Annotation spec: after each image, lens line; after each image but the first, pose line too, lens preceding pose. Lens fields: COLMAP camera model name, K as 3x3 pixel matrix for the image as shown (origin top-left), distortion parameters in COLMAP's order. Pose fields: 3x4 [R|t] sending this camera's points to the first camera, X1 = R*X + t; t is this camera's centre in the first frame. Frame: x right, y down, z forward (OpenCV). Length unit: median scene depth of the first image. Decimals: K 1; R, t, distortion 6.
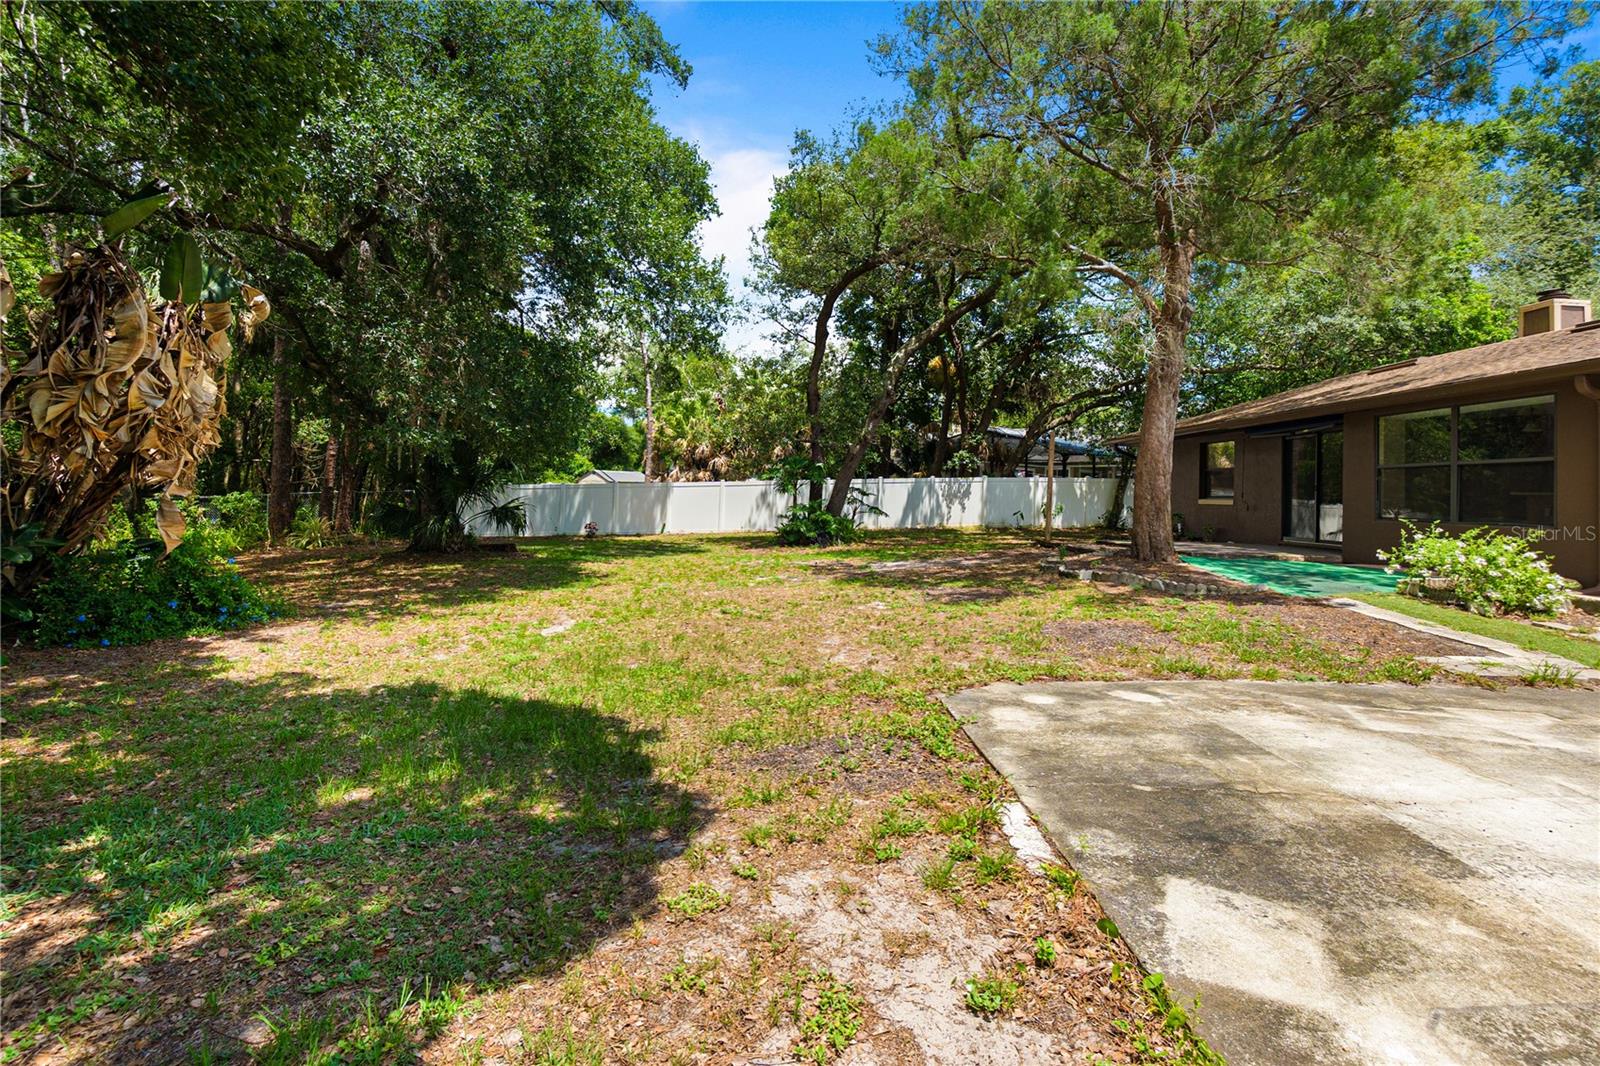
lens RADIAL K [[762.1, 0, 800.0], [0, 762.1, 533.0], [0, 0, 1]] dist [-0.001094, -0.000085]
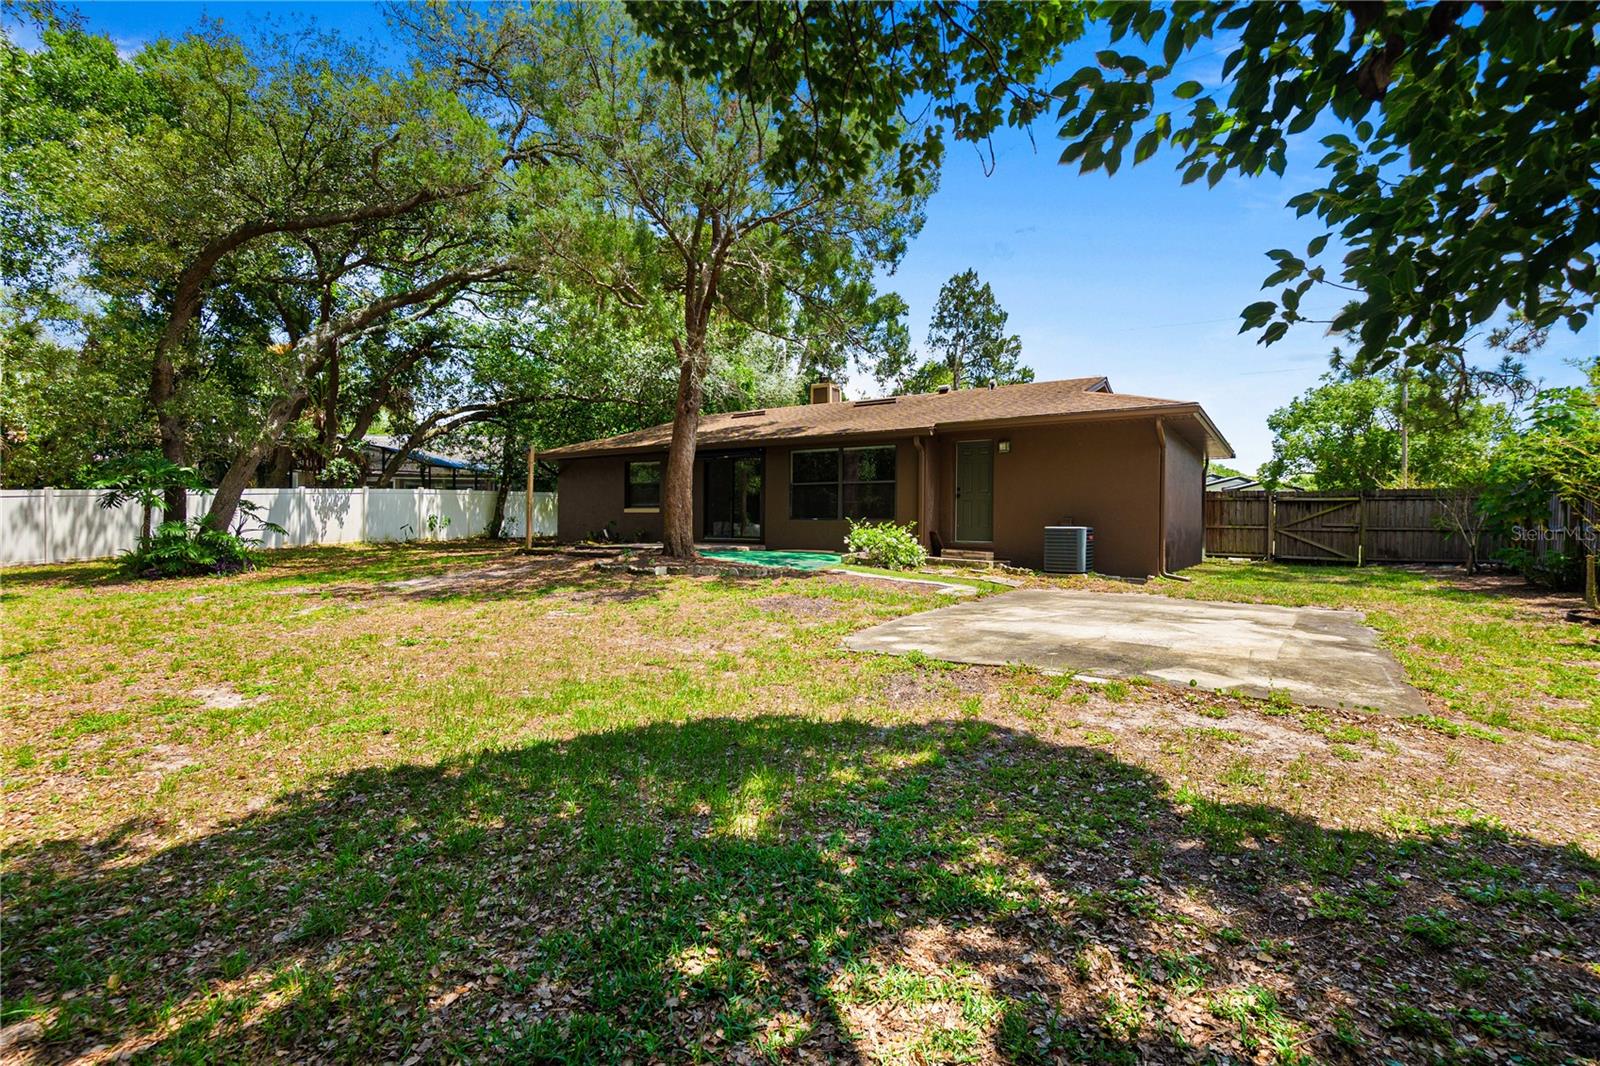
lens RADIAL K [[755.2, 0, 800.2], [0, 755.2, 511.3], [0, 0, 1]] dist [0.002461, 0.000601]
pose [[0.585775, -0.013323, 0.810364, -0.190705], [0.051777, 0.998438, -0.021012, -0.000447], [-0.808818, 0.054267, 0.585550, 0.057857]]
